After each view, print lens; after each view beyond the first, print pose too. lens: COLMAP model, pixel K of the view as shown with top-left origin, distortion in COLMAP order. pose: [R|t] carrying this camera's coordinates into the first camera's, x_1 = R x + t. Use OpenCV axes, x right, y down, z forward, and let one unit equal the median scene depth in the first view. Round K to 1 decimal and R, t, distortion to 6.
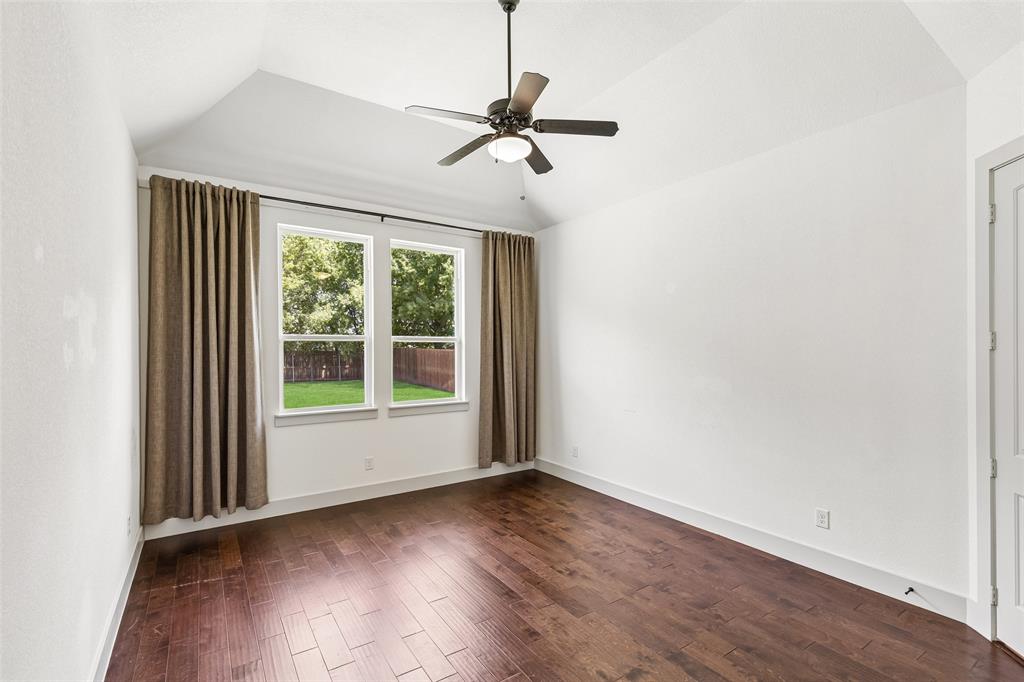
lens RADIAL K [[463.2, 0, 506.7], [0, 463.2, 349.8], [0, 0, 1]] dist [0.011835, -0.001857]
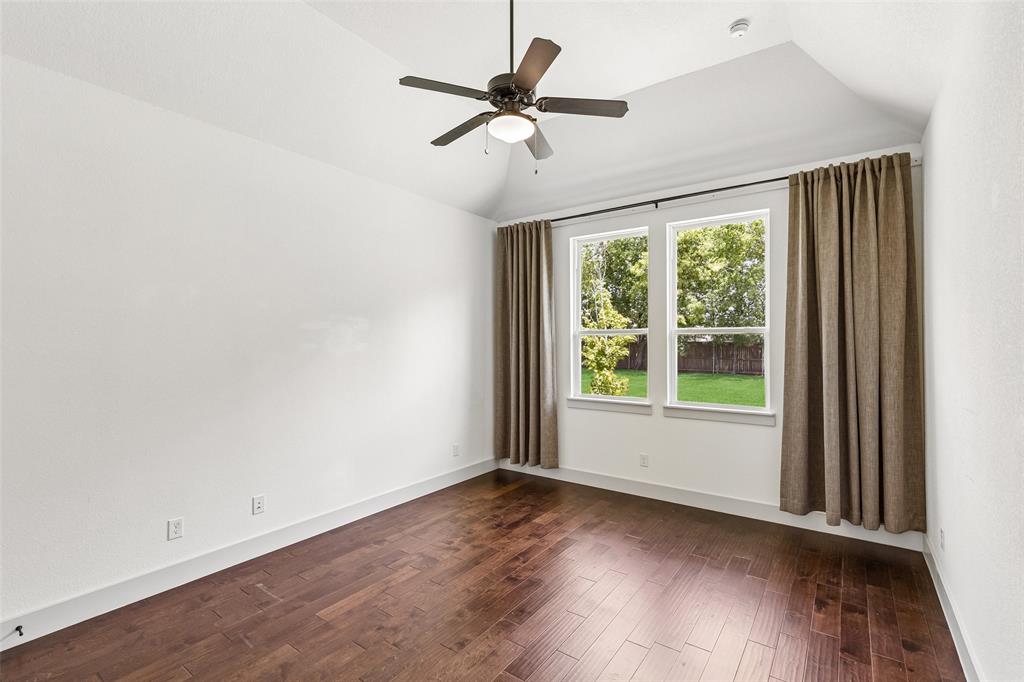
lens RADIAL K [[463.2, 0, 506.3], [0, 463.2, 334.7], [0, 0, 1]] dist [0.011835, -0.001857]
pose [[0.349389, -0.012119, -0.936899, 0.504401], [-0.002539, 0.999900, -0.013881, -0.003630], [0.936974, 0.007229, 0.349324, 0.379367]]
